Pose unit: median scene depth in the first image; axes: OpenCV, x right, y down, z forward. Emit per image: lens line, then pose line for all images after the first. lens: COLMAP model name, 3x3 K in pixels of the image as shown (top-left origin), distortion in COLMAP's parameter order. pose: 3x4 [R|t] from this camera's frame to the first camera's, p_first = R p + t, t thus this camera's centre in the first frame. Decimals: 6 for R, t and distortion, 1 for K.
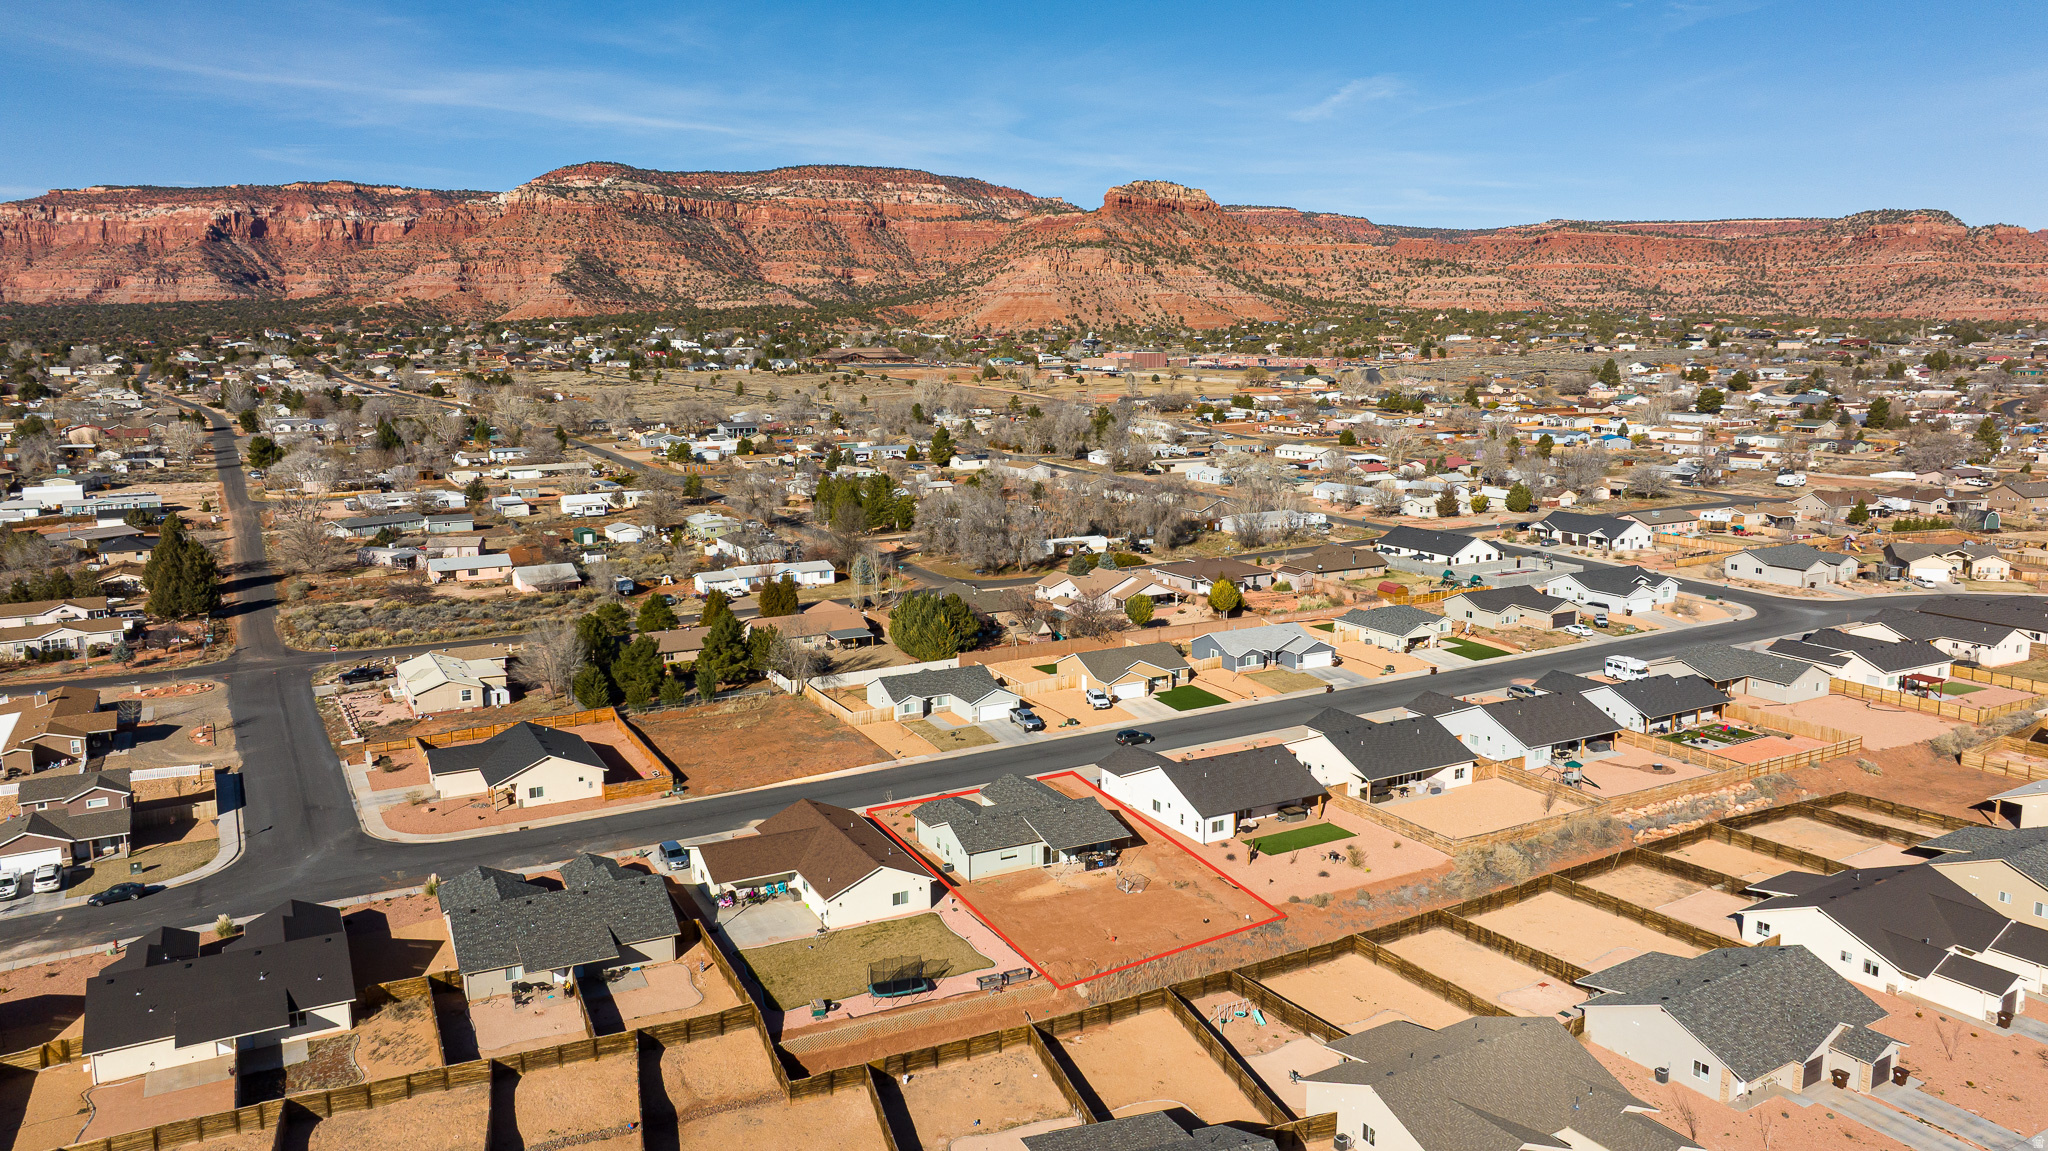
lens RADIAL K [[1388.3, 0, 1031.6], [0, 1388.3, 573.3], [0, 0, 1]] dist [-0.013626, -0.003498]
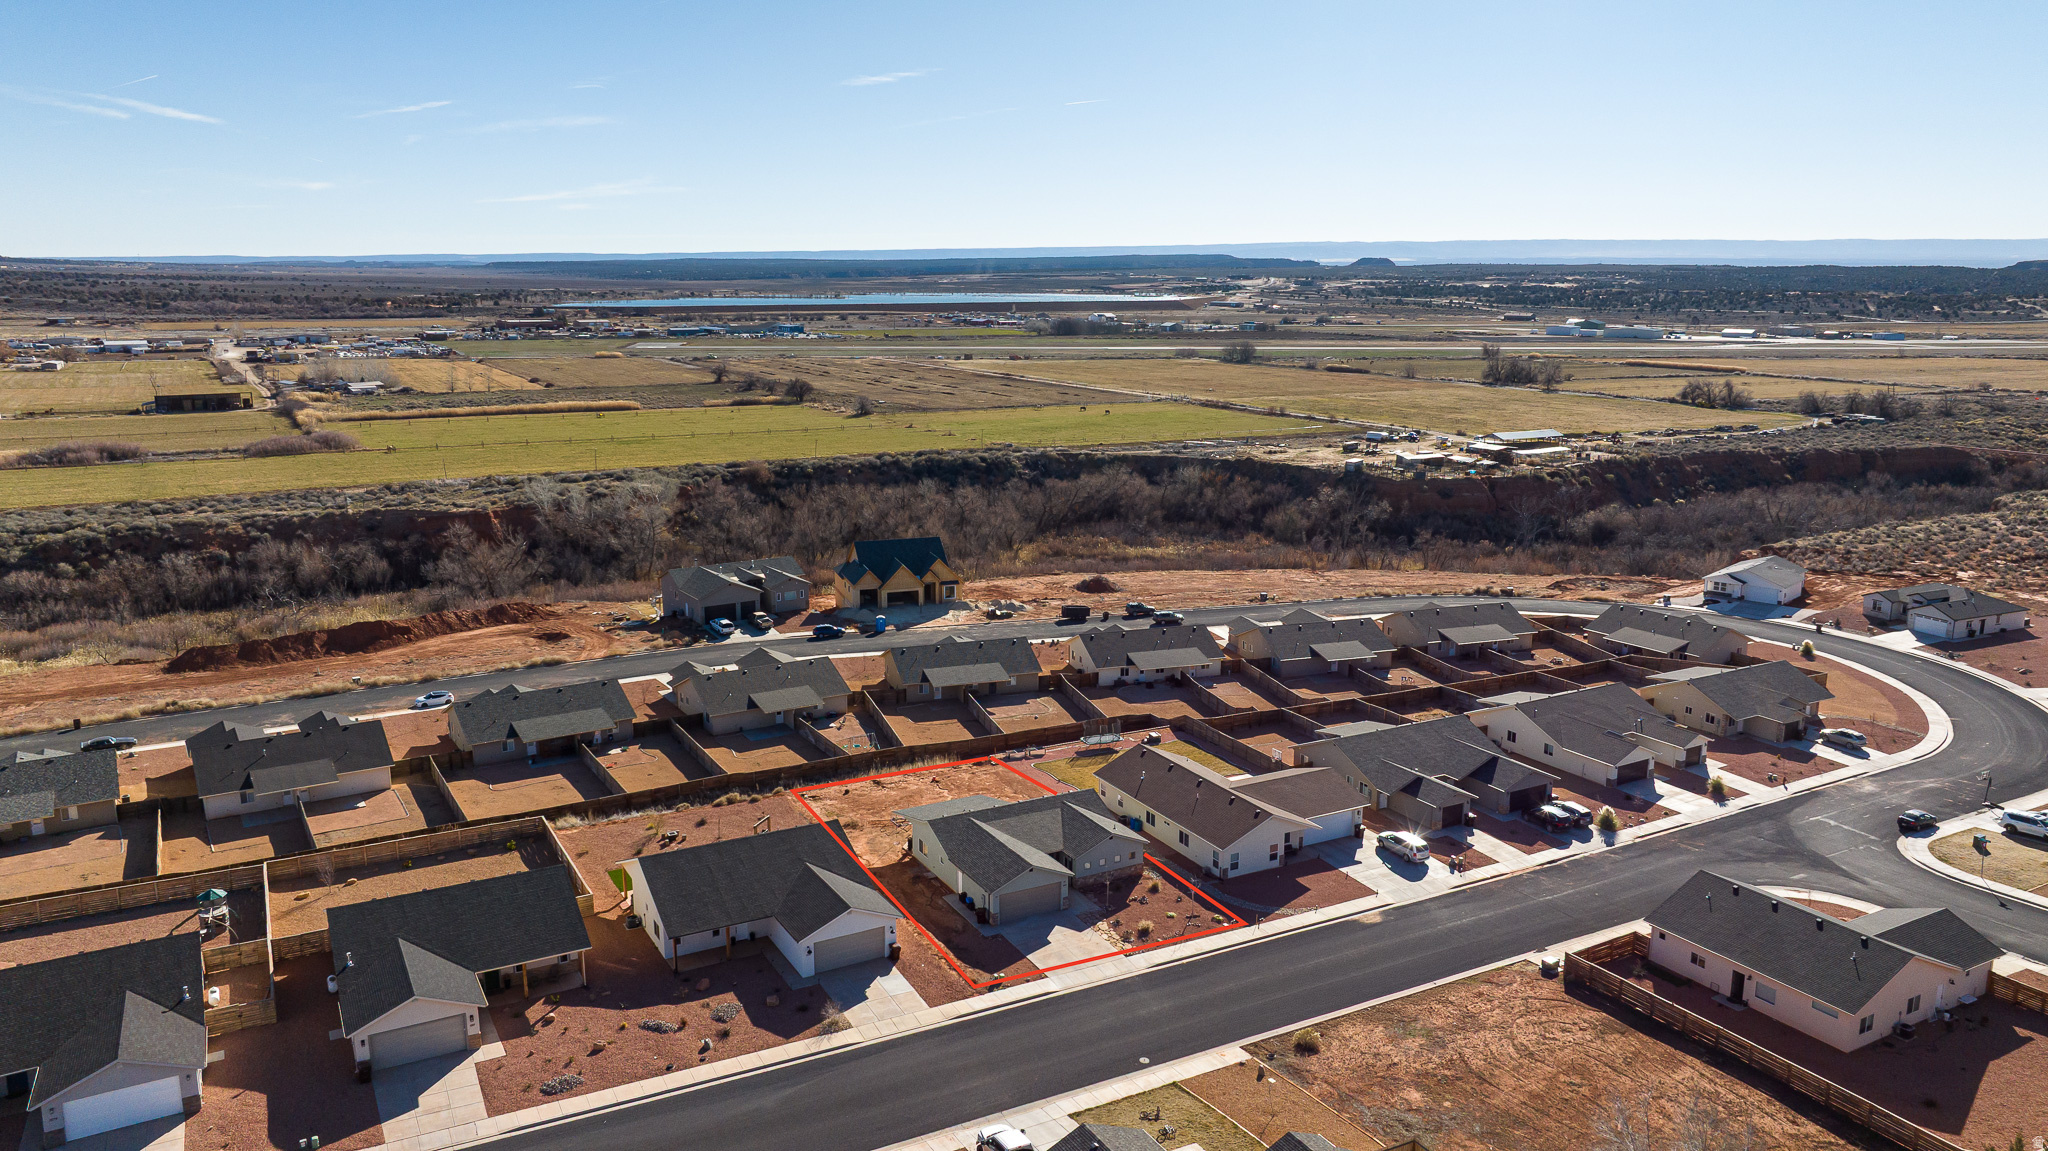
lens RADIAL K [[1388.3, 0, 1031.6], [0, 1388.3, 573.3], [0, 0, 1]] dist [-0.013626, -0.003498]
pose [[-0.999879, -0.001637, -0.015471, -0.005076], [-0.007229, 0.929445, 0.368889, -0.352274], [0.013776, 0.368956, -0.929345, 2.131698]]
